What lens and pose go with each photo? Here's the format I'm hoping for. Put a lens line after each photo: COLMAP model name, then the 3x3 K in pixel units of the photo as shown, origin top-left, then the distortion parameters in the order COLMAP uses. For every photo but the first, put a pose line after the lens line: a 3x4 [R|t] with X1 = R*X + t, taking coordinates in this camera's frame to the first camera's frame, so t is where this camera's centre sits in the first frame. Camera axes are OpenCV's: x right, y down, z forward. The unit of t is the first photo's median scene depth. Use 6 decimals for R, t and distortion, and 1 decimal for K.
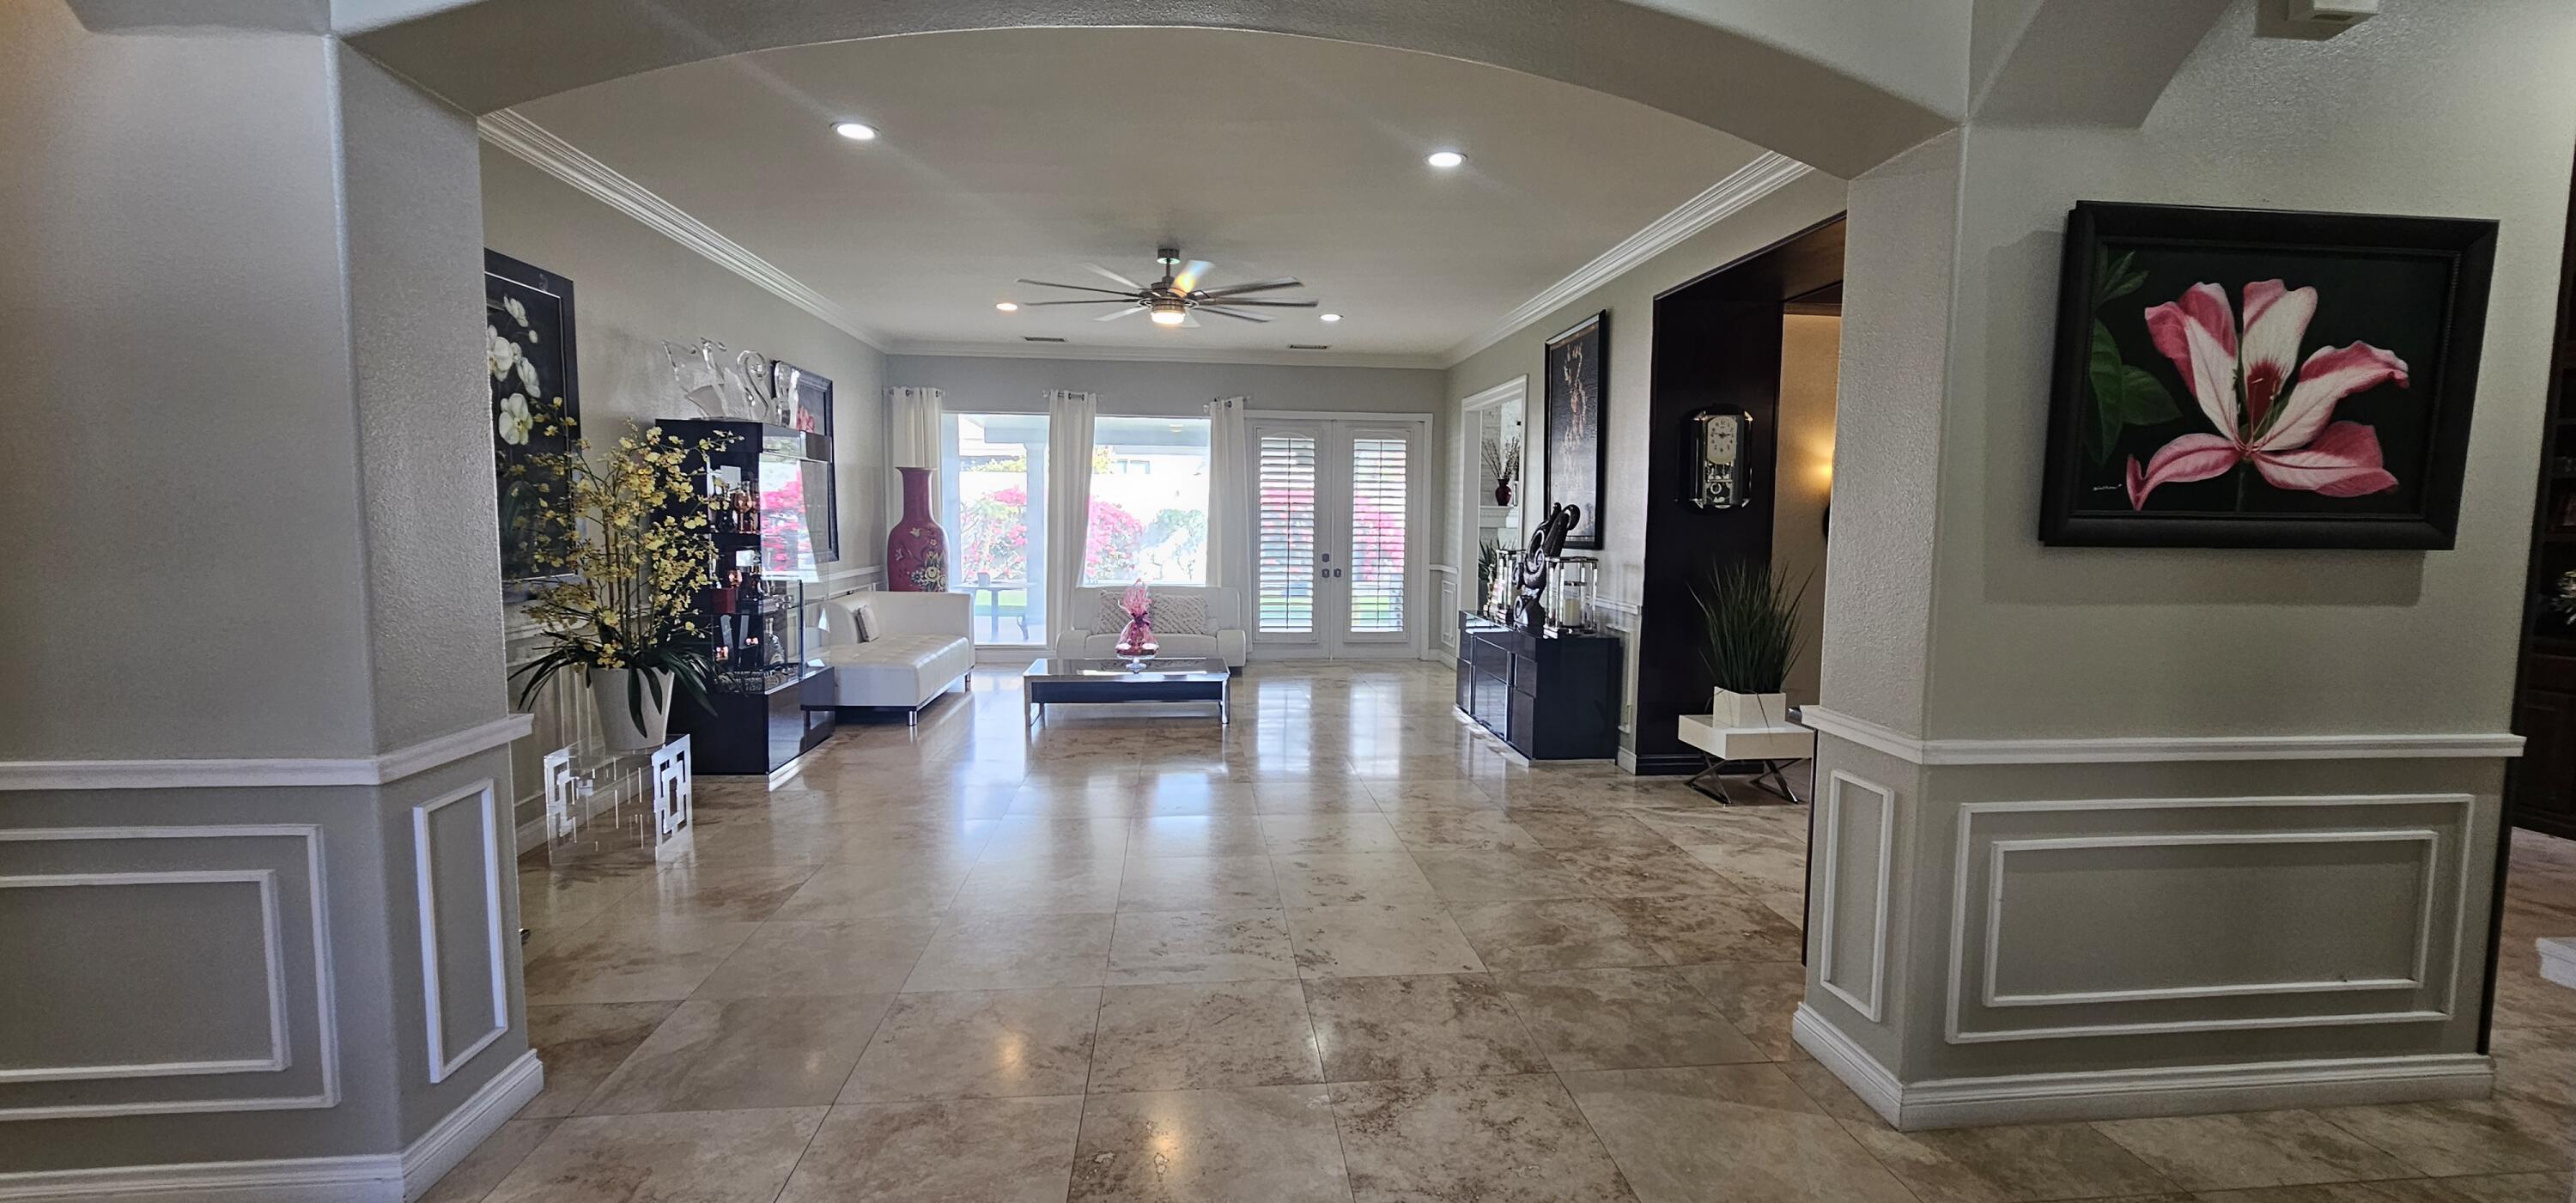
lens RADIAL K [[1060.0, 0, 1293.8], [0, 1060.0, 599.5], [0, 0, 1]] dist [-0.001494, 0.001099]
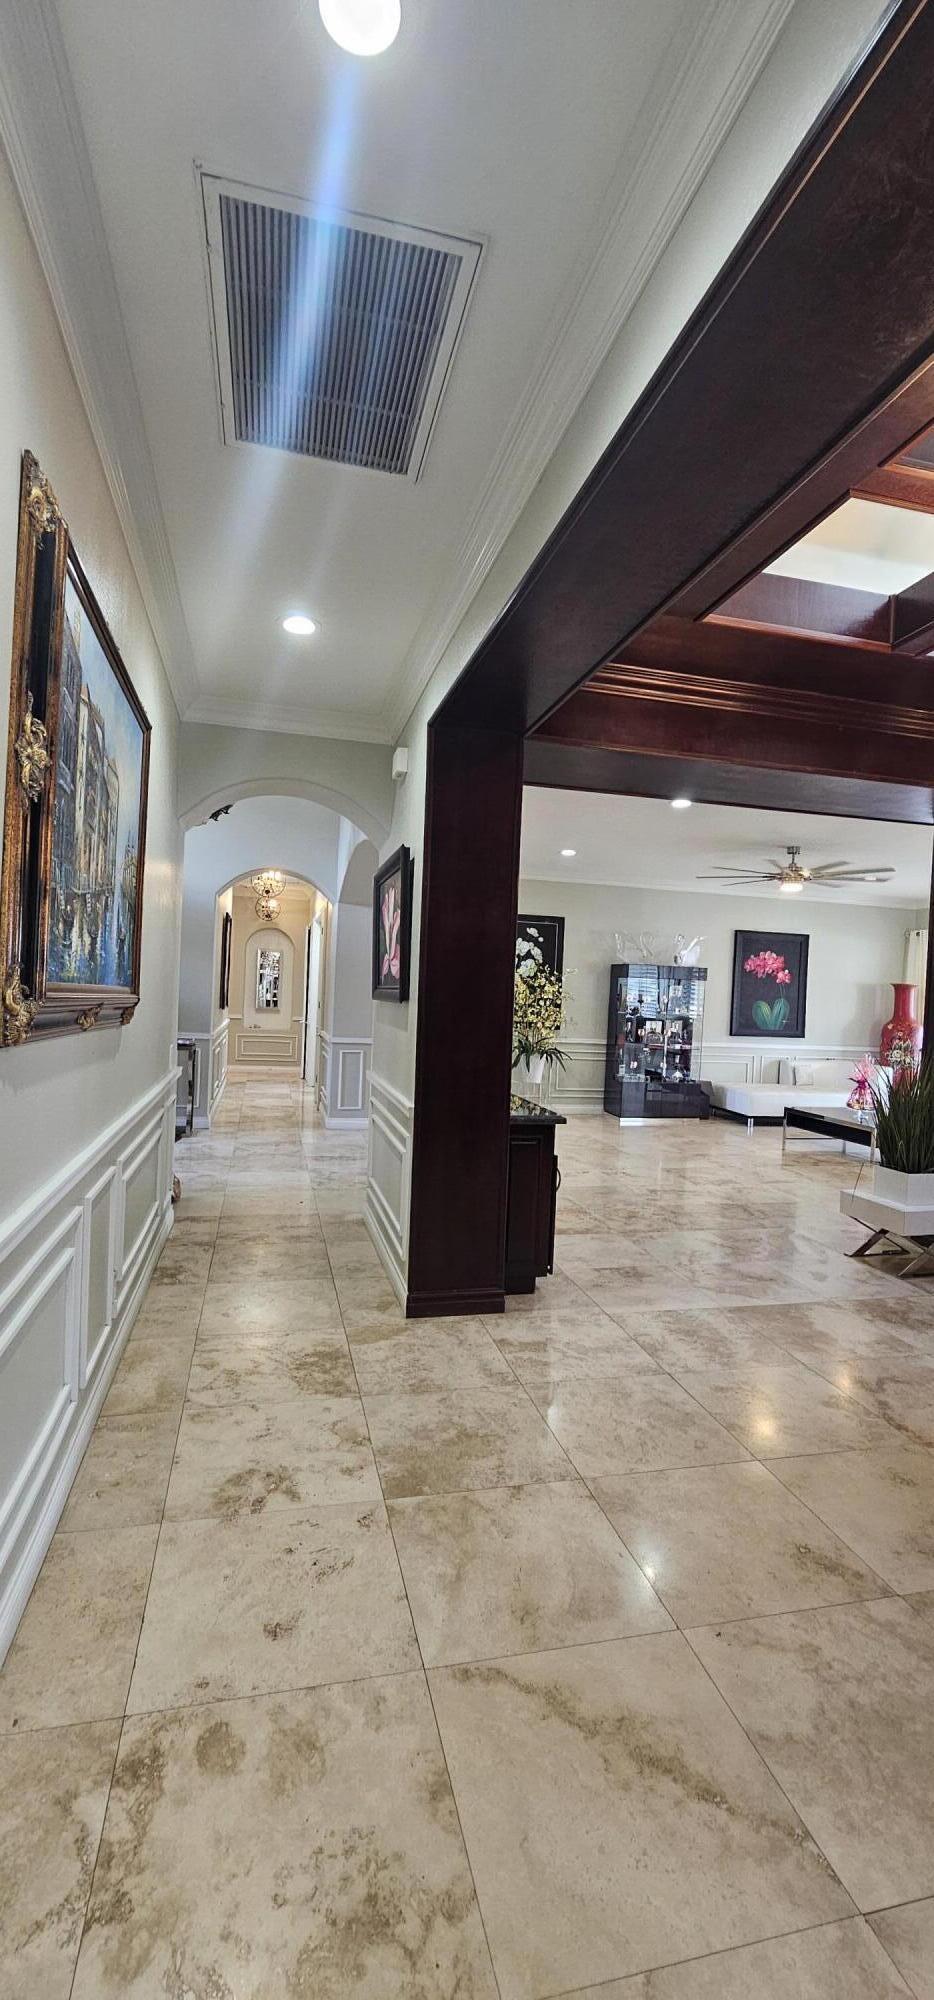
lens RADIAL K [[822.9, 0, 467.8], [0, 822.9, 1003.6], [0, 0, 1]] dist [-0.001494, 0.001099]
pose [[0.131027, 0.006819, -0.991355, 1.399164], [-0.119627, 0.992778, -0.008982, -0.025801], [0.984135, 0.119770, 0.130896, 0.486883]]
